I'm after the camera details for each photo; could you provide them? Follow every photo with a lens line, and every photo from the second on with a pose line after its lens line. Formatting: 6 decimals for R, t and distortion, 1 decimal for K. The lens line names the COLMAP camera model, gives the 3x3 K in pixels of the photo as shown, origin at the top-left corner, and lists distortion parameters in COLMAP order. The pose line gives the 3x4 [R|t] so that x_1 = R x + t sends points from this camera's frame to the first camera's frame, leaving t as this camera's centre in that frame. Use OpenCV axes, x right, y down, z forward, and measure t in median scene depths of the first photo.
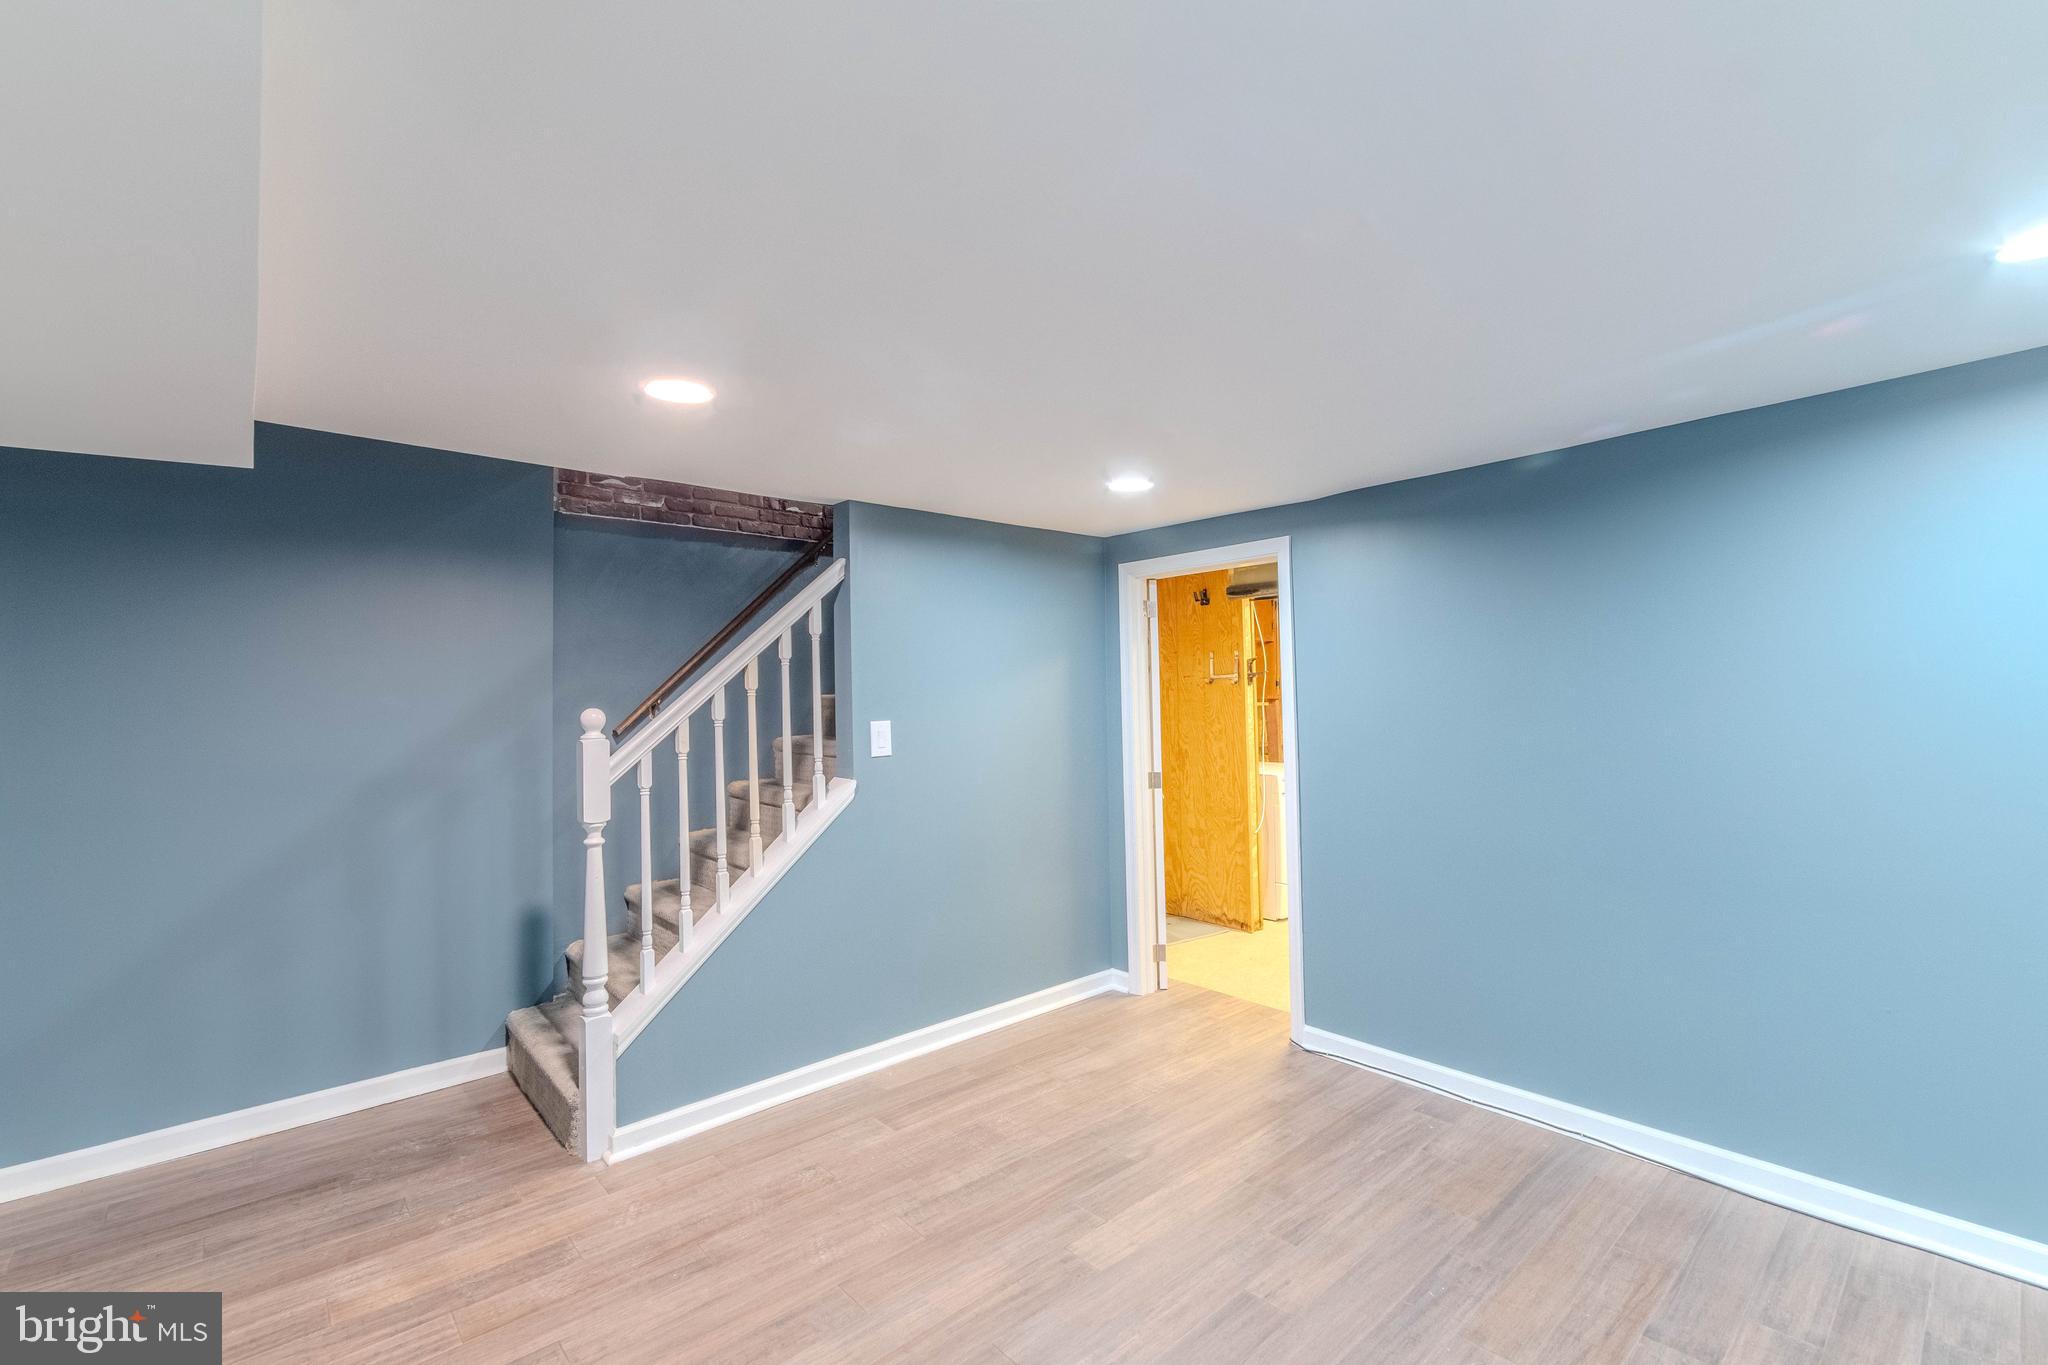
lens RADIAL K [[894.6, 0, 1013.6], [0, 894.6, 679.8], [0, 0, 1]] dist [0.009523, -0.000859]
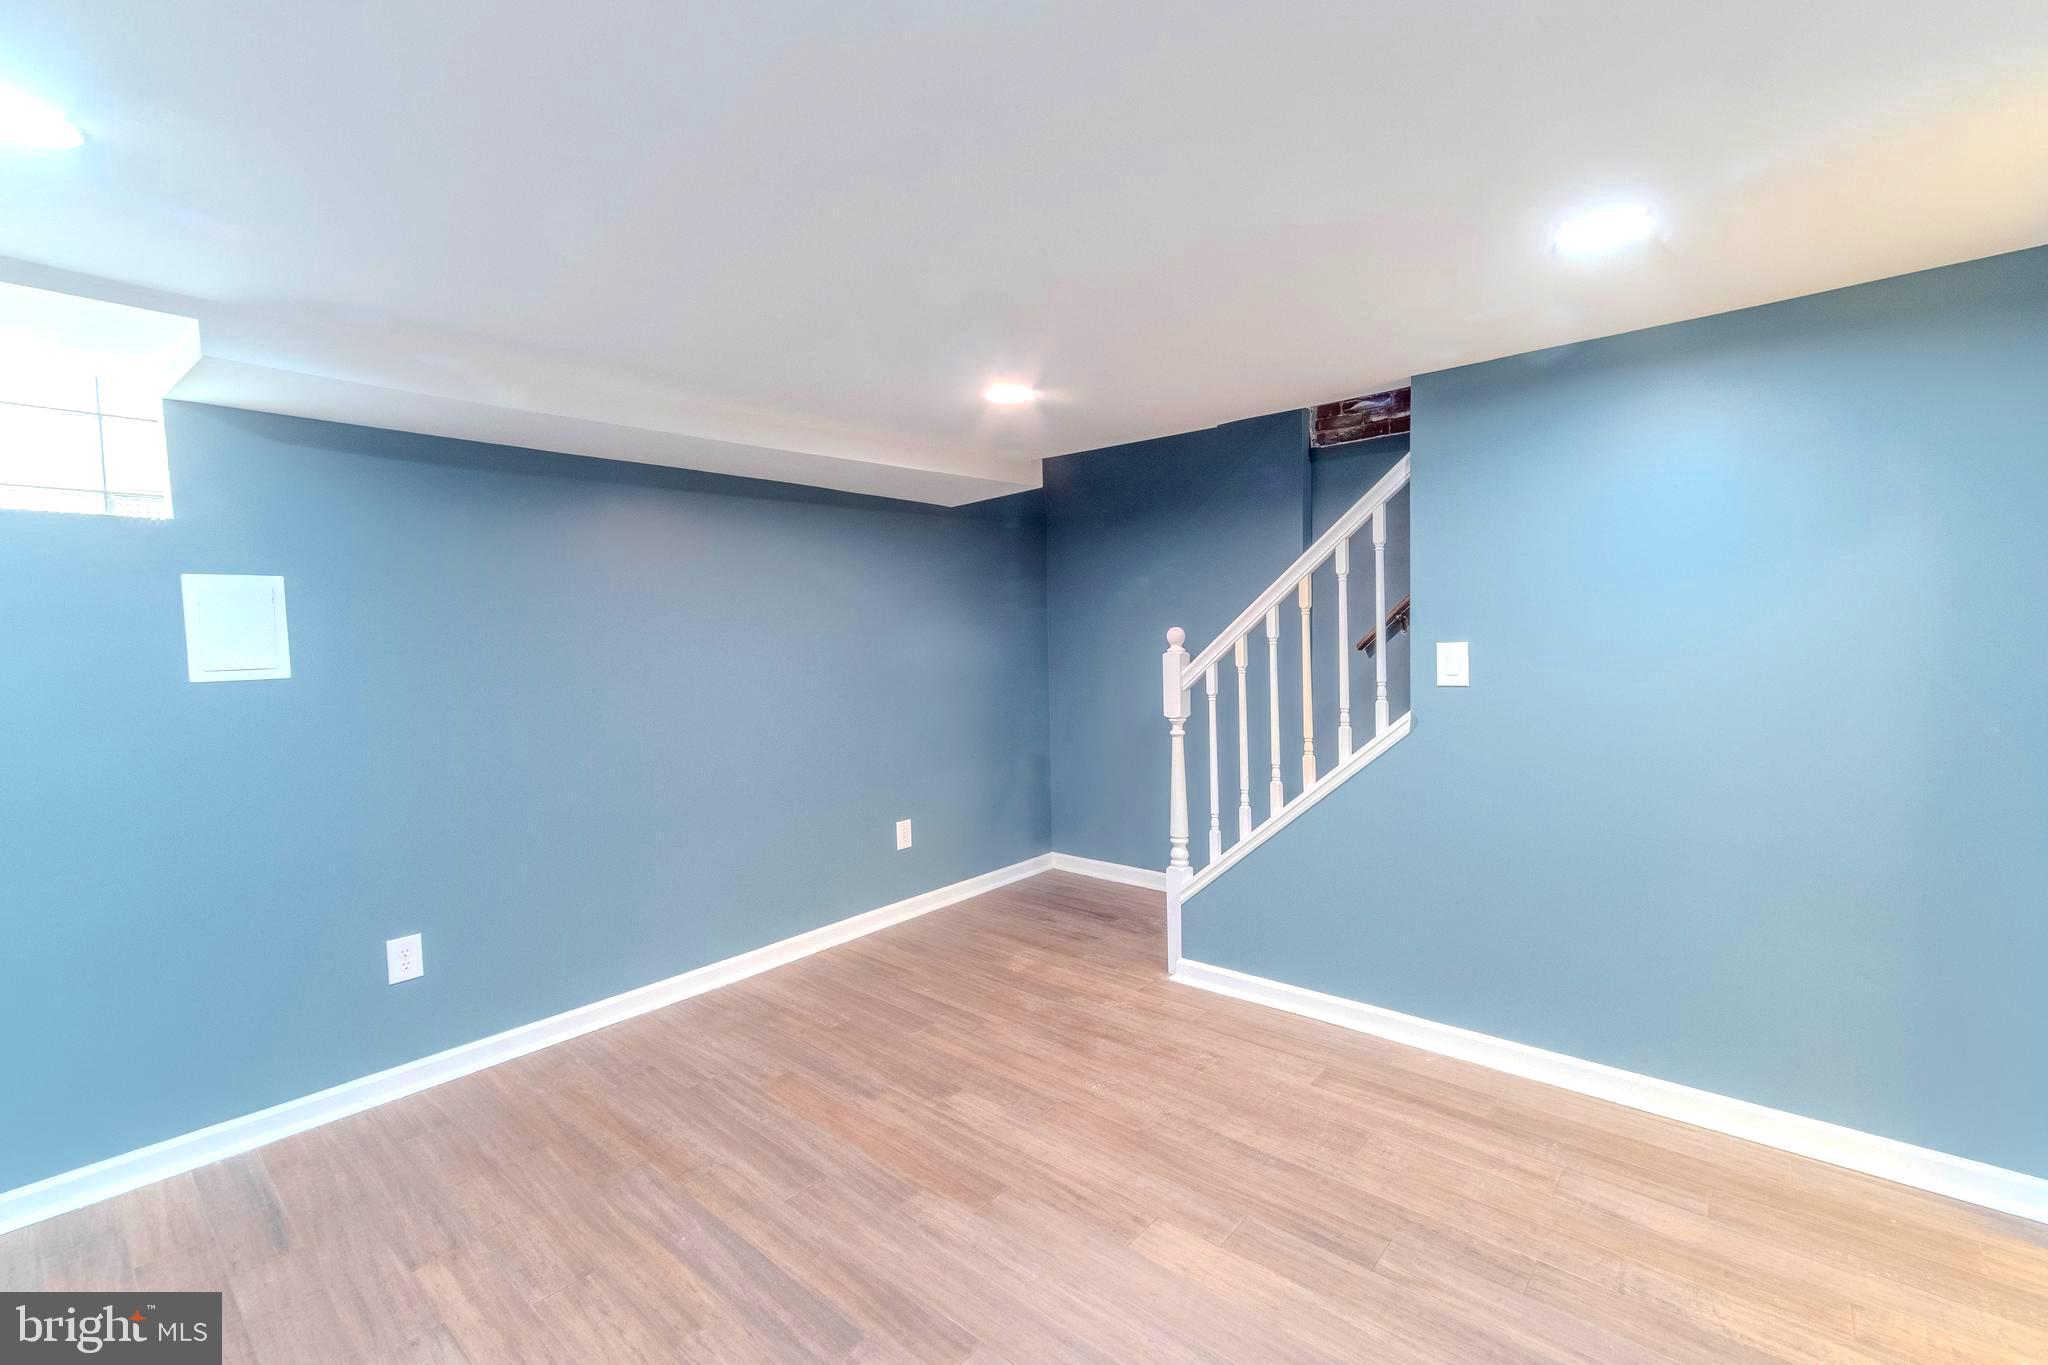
lens RADIAL K [[894.6, 0, 1013.6], [0, 894.6, 679.8], [0, 0, 1]] dist [0.009523, -0.000859]
pose [[0.115724, 0.067162, -0.991008, 0.754915], [0.043528, 0.996410, 0.072611, 0.004586], [0.992327, -0.051540, 0.112386, 0.636909]]
